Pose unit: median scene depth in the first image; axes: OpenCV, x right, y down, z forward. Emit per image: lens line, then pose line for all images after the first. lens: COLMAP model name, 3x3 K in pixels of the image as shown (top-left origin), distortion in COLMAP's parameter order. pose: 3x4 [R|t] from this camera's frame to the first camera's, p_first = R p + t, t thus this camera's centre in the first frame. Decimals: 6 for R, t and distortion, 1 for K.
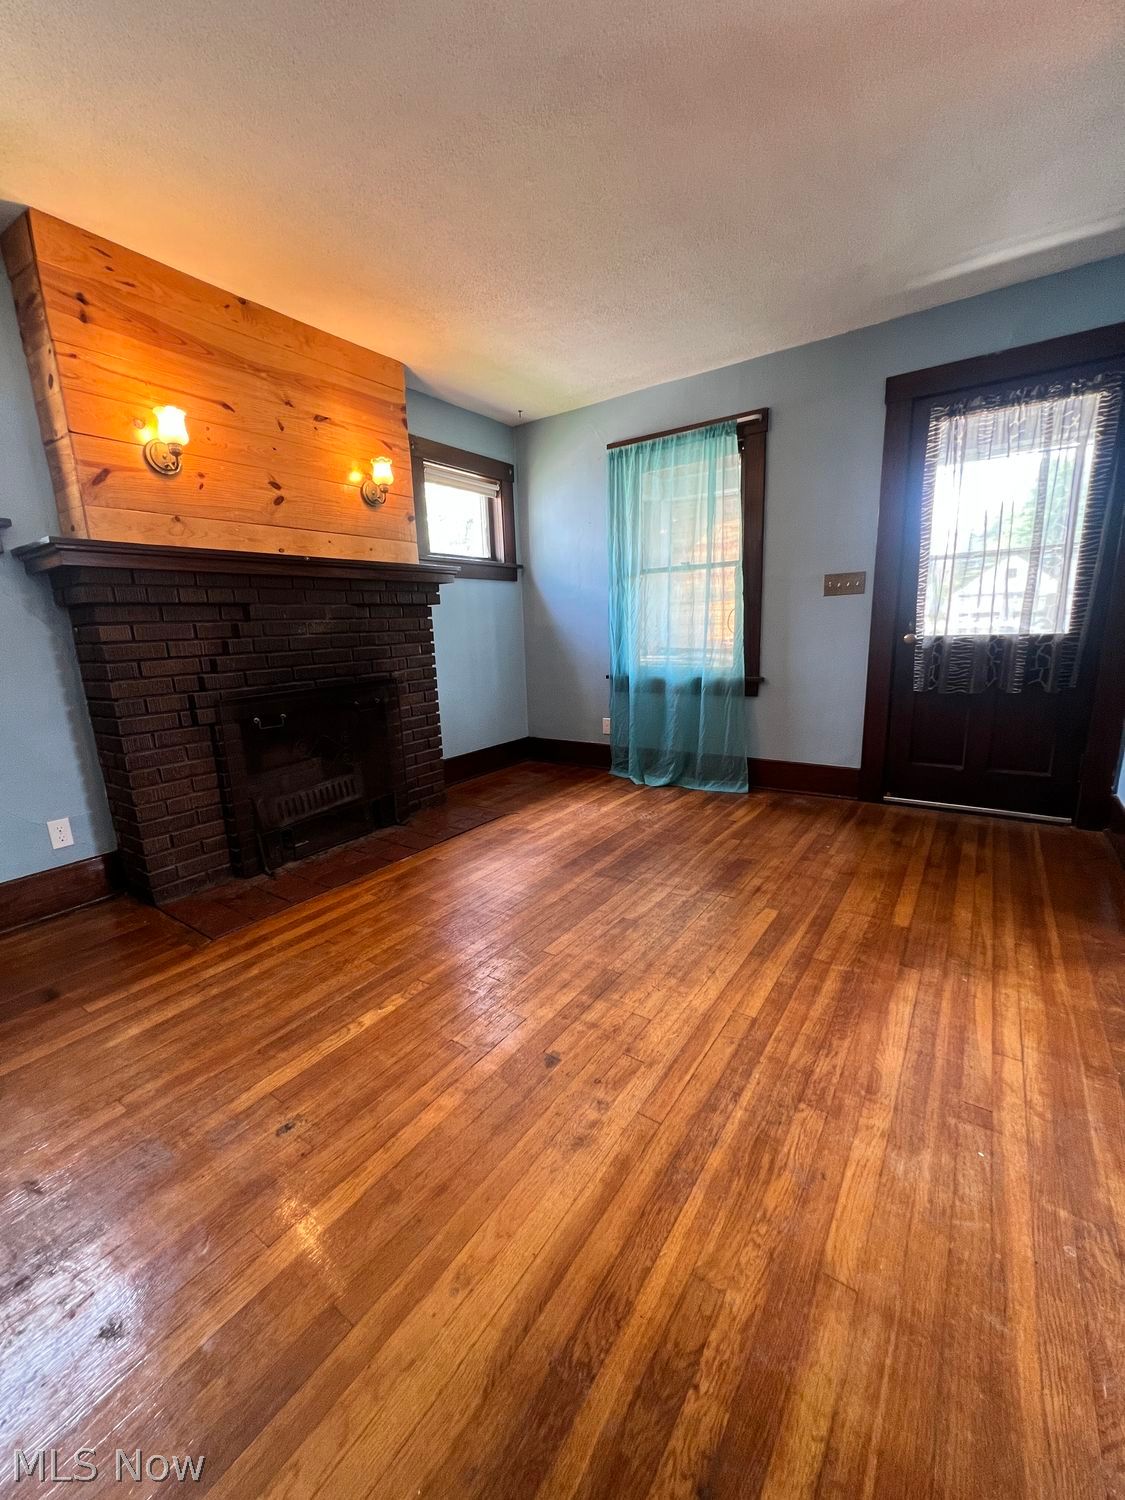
lens RADIAL K [[598.5, 0, 561.8], [0, 598.5, 752.7], [0, 0, 1]] dist [-0.002901, 0.000089]
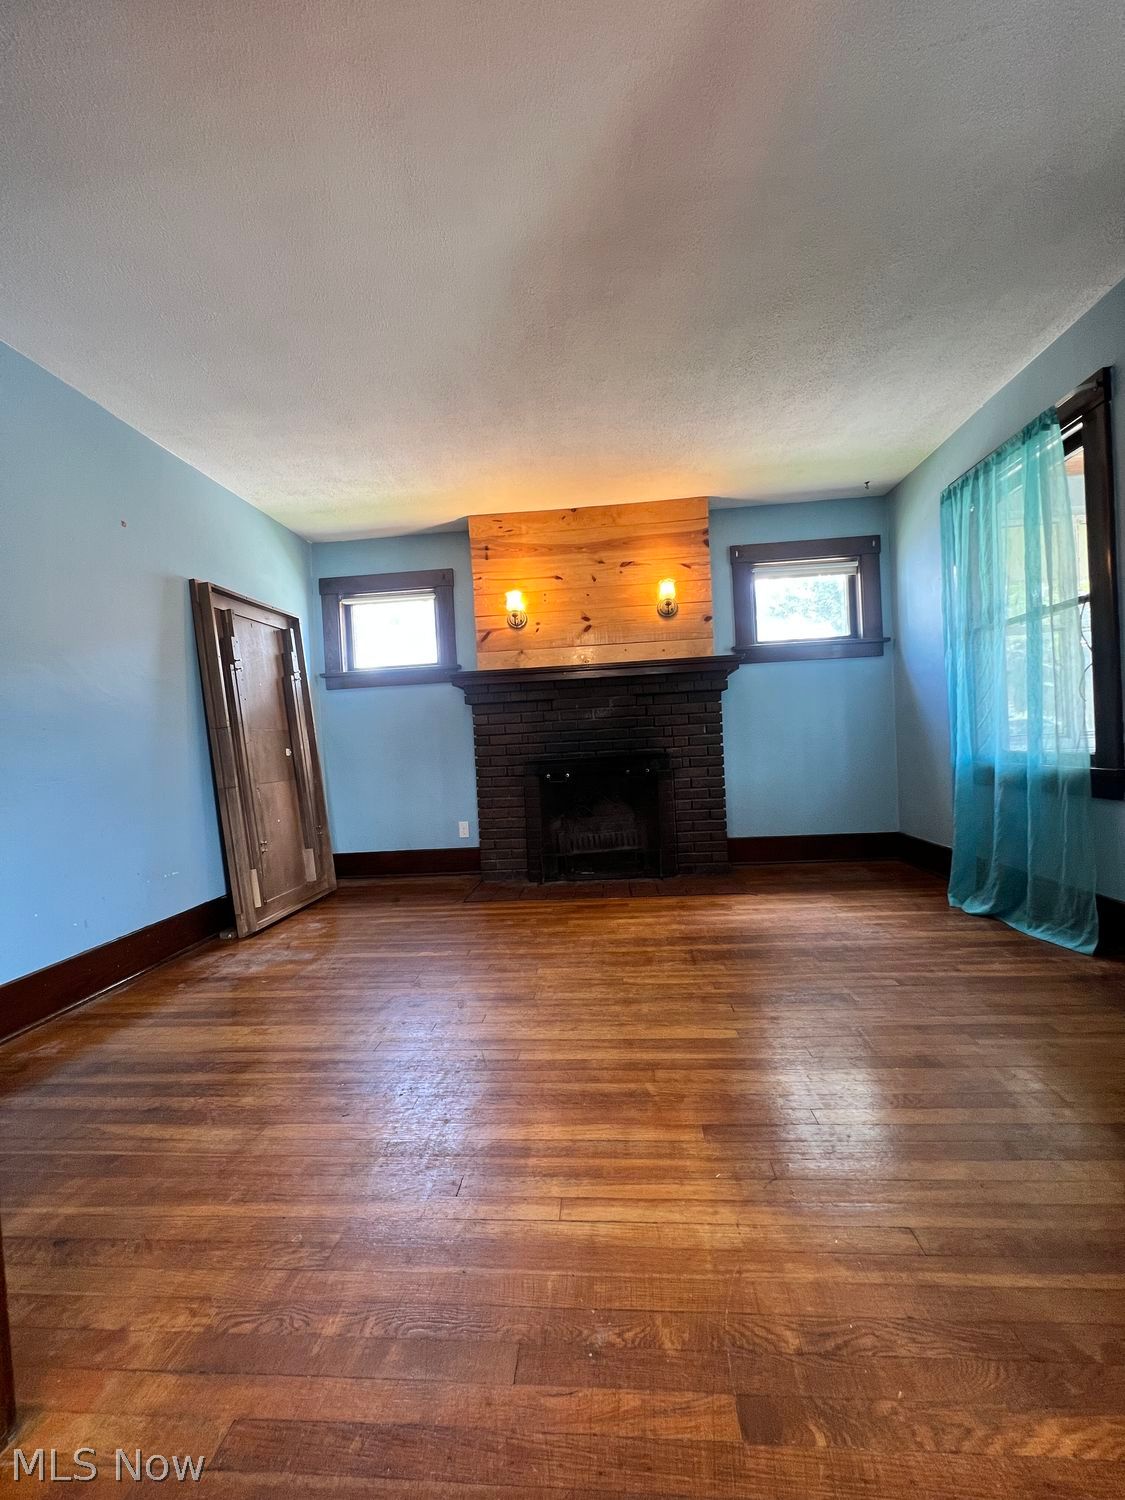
lens RADIAL K [[598.5, 0, 561.8], [0, 598.5, 752.7], [0, 0, 1]] dist [-0.002901, 0.000089]
pose [[0.506357, 0.024950, -0.861963, 0.742527], [-0.149979, 0.986895, -0.059538, -0.026860], [0.849181, 0.159424, 0.503463, 0.257614]]
